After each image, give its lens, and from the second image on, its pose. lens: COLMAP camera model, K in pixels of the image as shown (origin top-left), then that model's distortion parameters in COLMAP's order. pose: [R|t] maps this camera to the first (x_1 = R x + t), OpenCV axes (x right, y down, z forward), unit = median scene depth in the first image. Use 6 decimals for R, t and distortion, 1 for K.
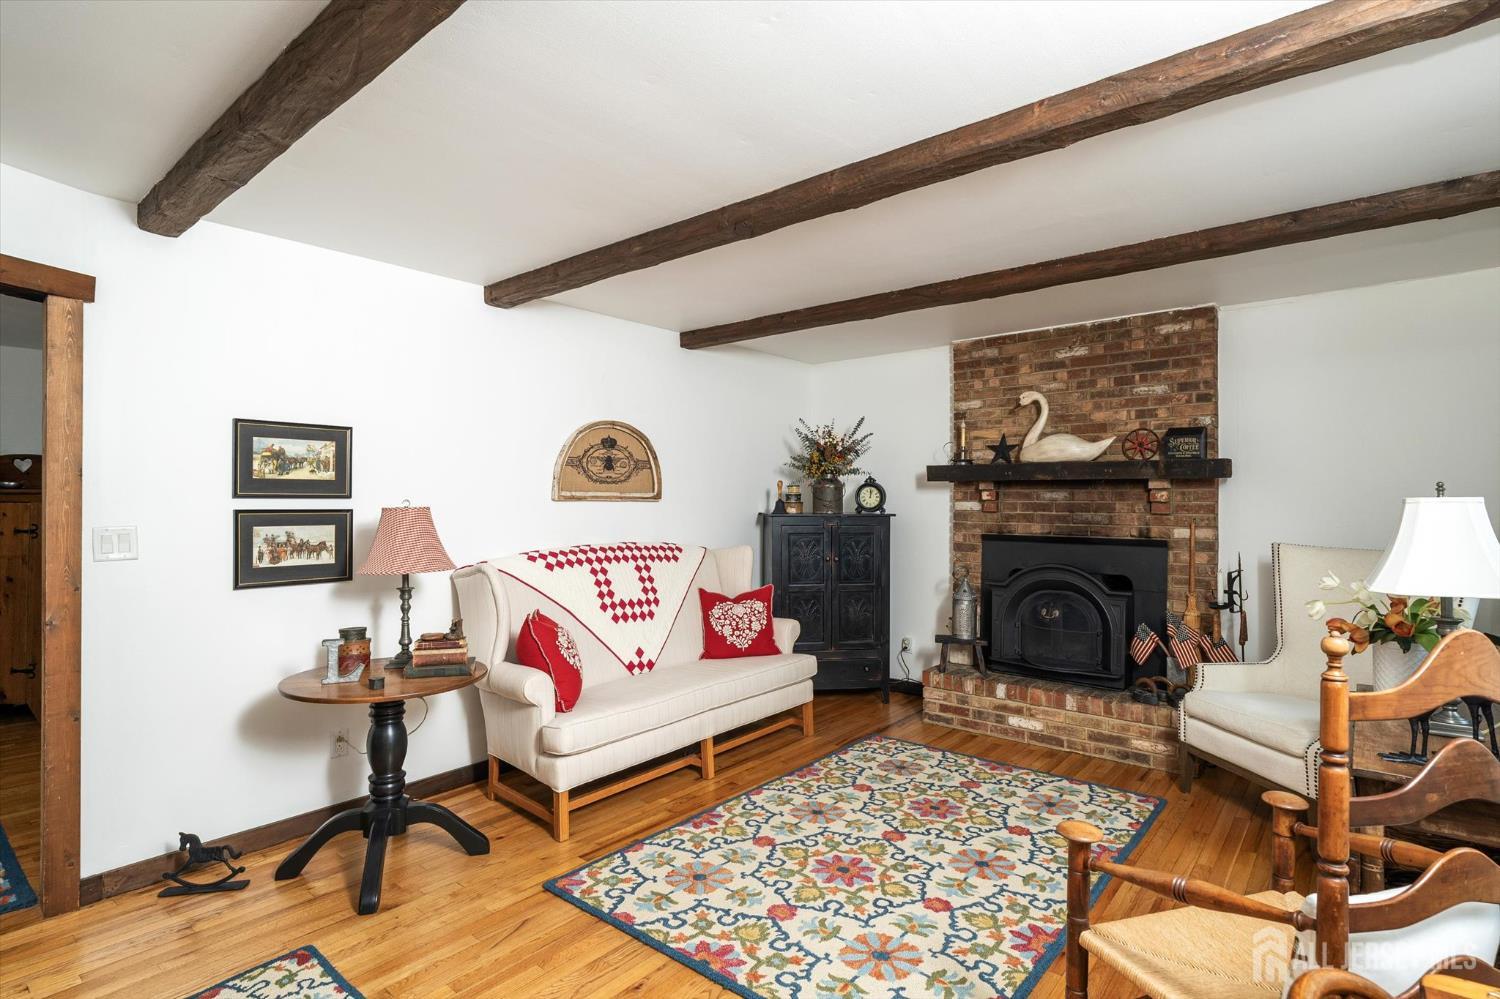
lens RADIAL K [[752.7, 0, 750.0], [0, 752.7, 499.5], [0, 0, 1]] dist [-0.000389, 0.000000]
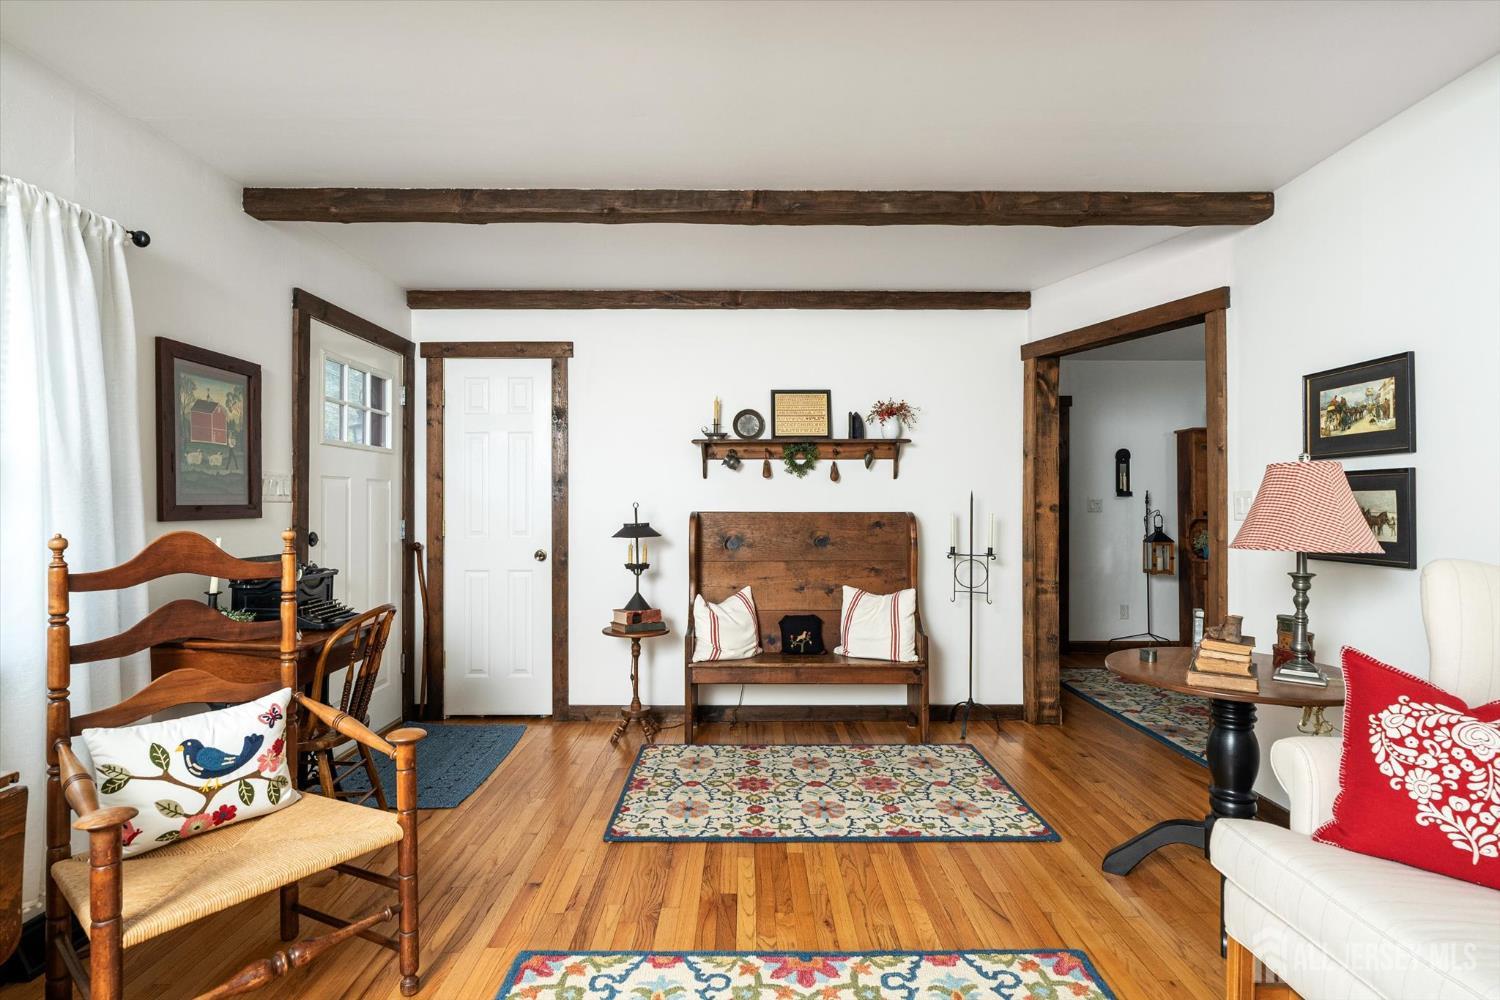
lens RADIAL K [[752.7, 0, 750.0], [0, 752.7, 500.0], [0, 0, 1]] dist [-0.000389, 0.000000]
pose [[-0.767991, -0.004504, -0.640444, 0.321085], [0.001795, 0.999956, -0.009185, 0.039133], [0.640458, -0.008204, -0.767950, 0.925575]]
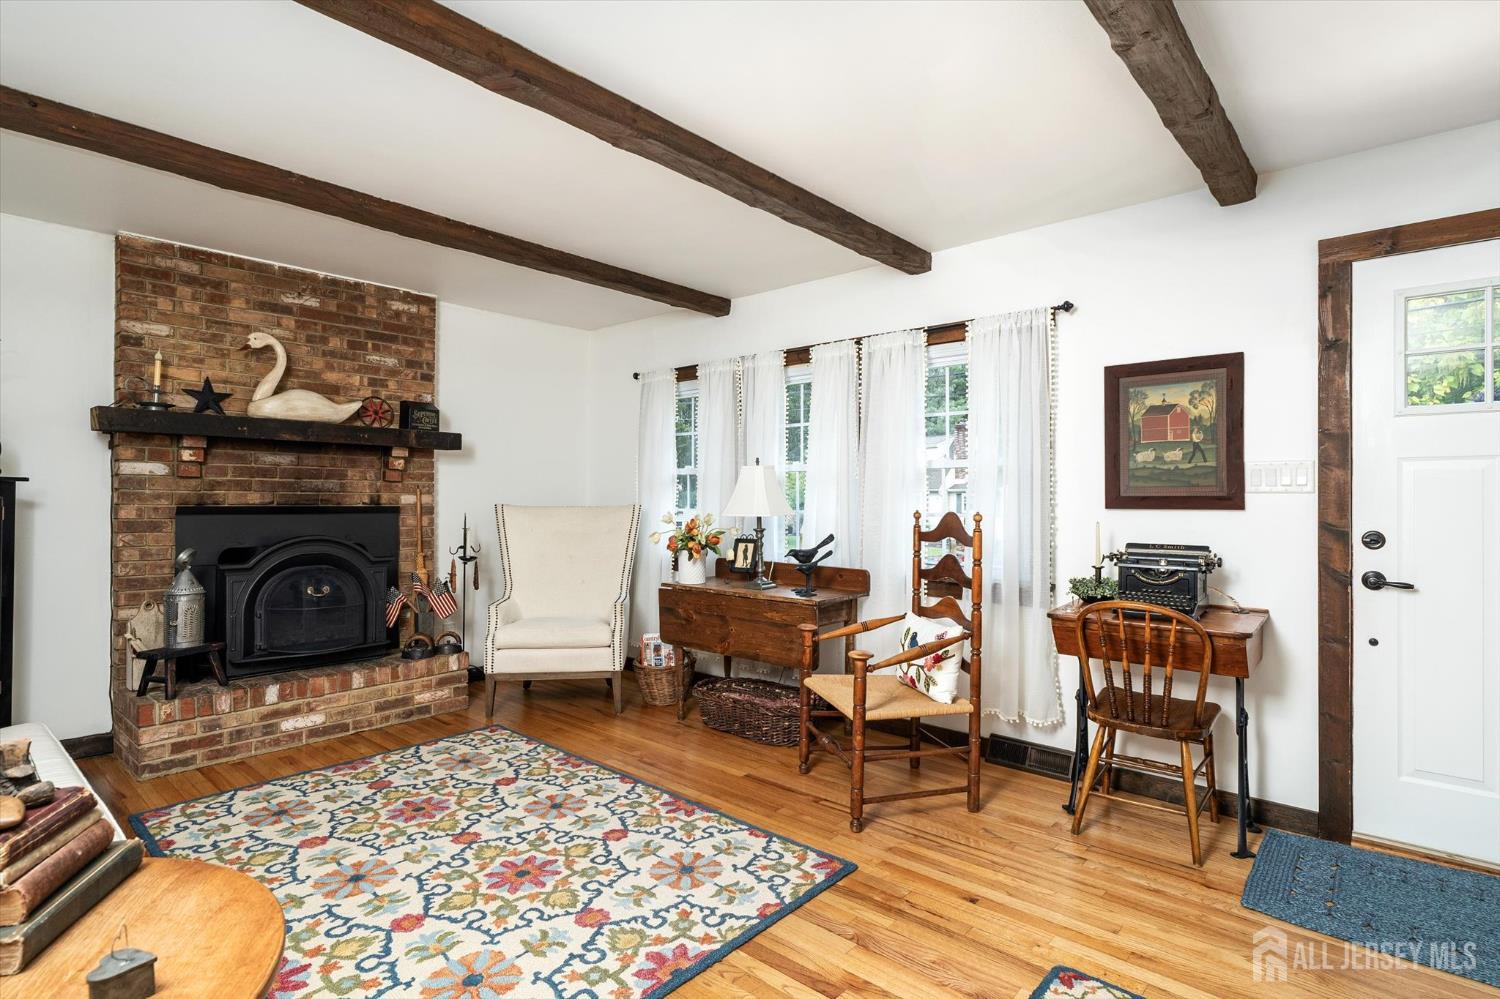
lens RADIAL K [[752.7, 0, 750.0], [0, 752.7, 499.5], [0, 0, 1]] dist [-0.000389, 0.000000]
pose [[0.031868, -0.003888, 0.999485, -0.510756], [-0.005796, 0.999975, 0.004075, 0.039400], [-0.999475, -0.005923, 0.031845, 0.497883]]
